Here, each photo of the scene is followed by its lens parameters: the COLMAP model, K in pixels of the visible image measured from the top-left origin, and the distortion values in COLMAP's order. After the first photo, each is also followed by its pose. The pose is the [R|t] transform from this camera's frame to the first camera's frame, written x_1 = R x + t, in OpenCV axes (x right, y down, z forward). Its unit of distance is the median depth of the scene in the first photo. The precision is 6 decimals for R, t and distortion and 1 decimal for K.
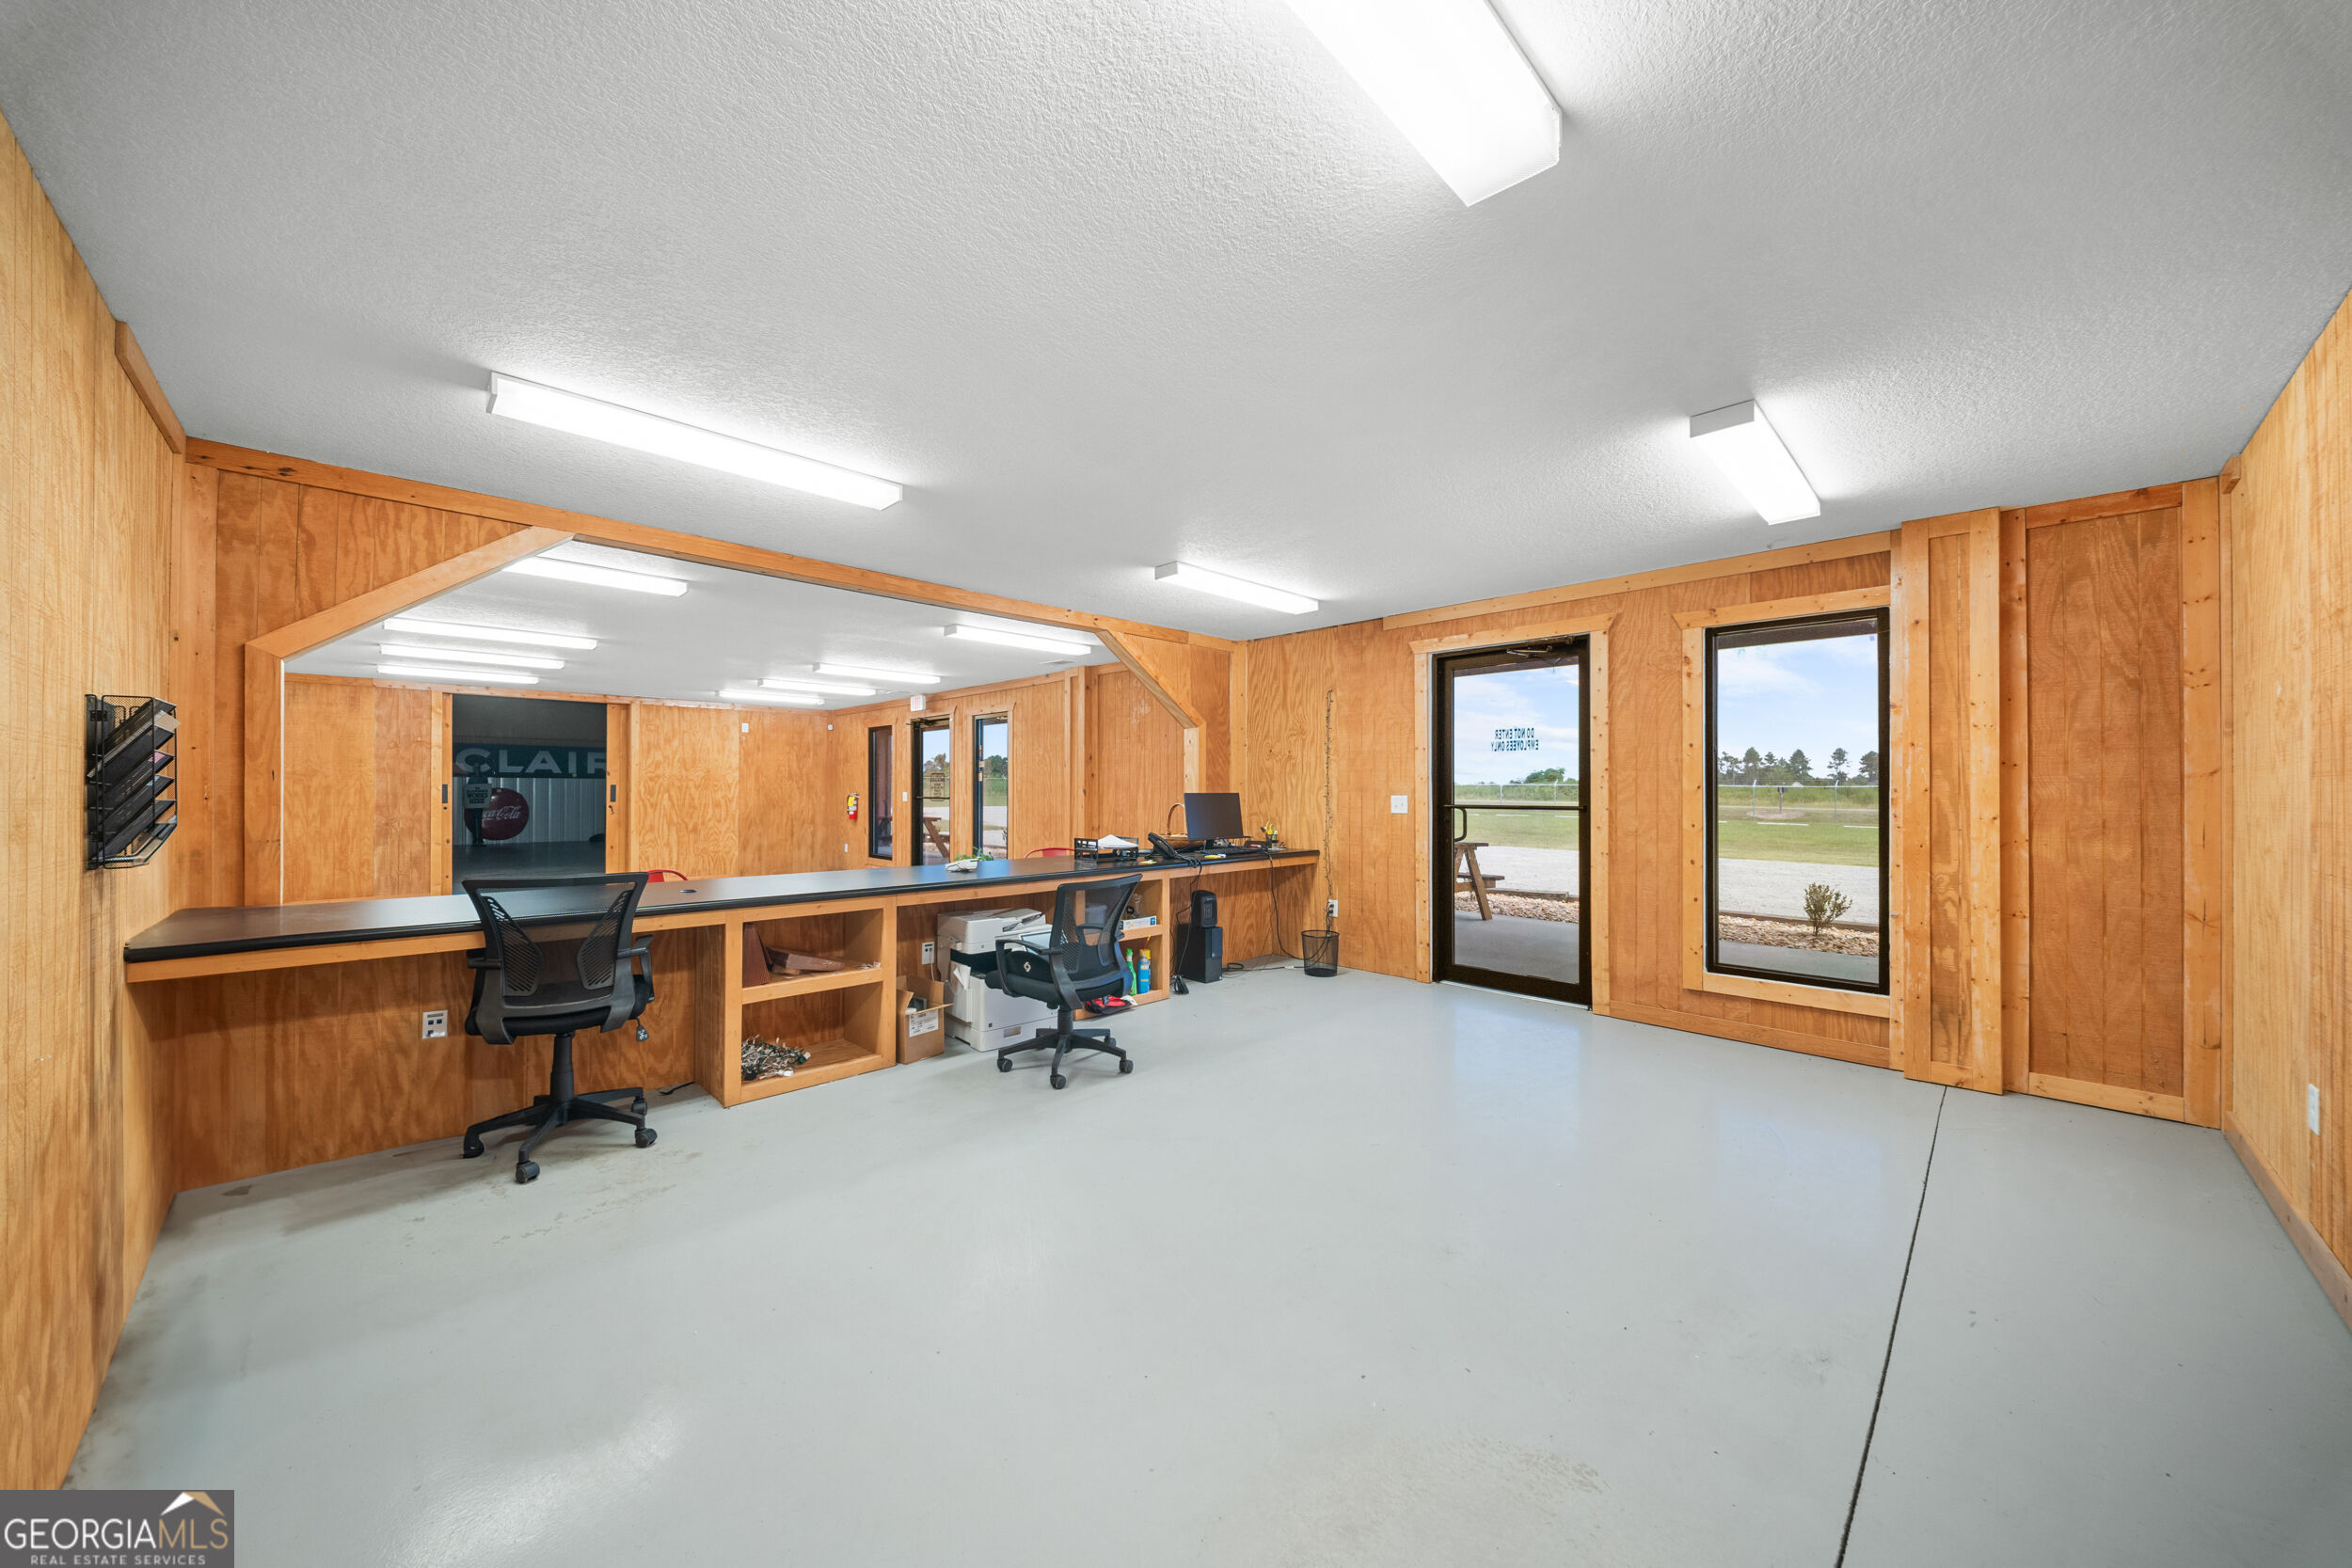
lens RADIAL K [[818.0, 0, 1172.8], [0, 818.0, 789.6], [0, 0, 1]] dist [-0.000309, -0.000042]
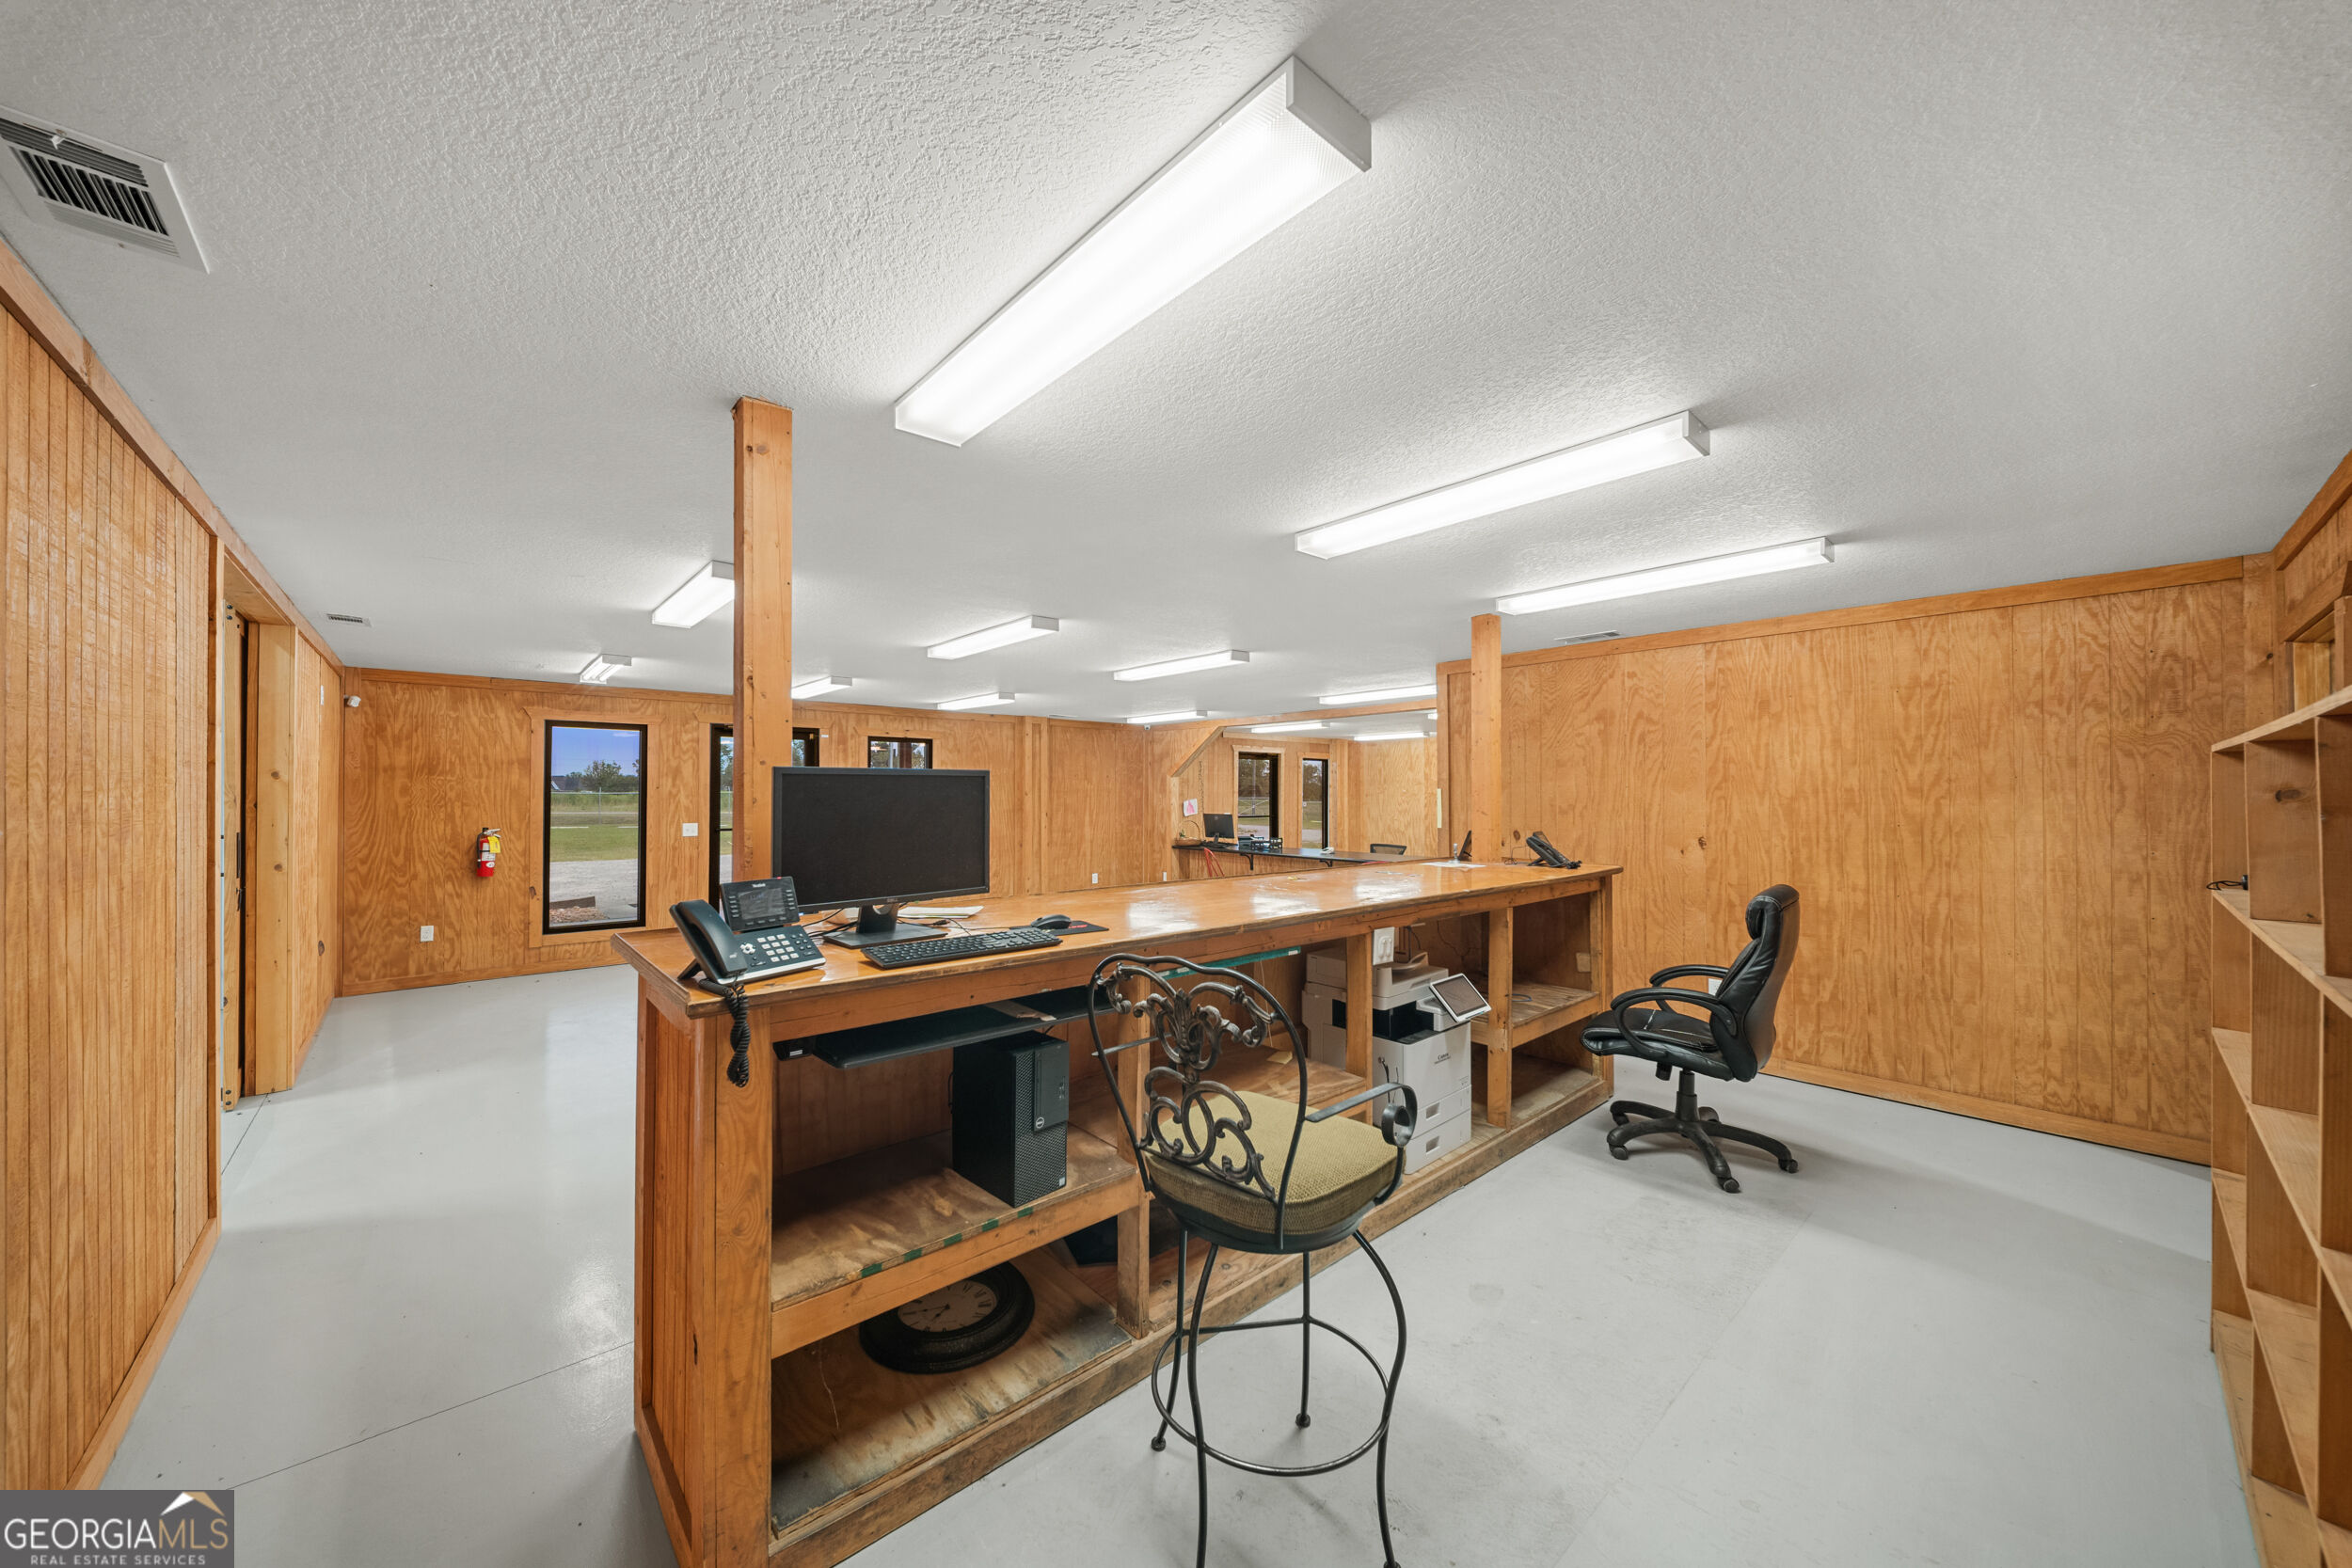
lens RADIAL K [[818.0, 0, 1172.5], [0, 818.0, 792.2], [0, 0, 1]] dist [-0.000309, -0.000042]
pose [[0.040059, 0.000030, 0.999197, -1.260287], [-0.003952, 0.999992, 0.000129, -0.031181], [-0.999190, -0.003954, 0.040058, 0.681300]]
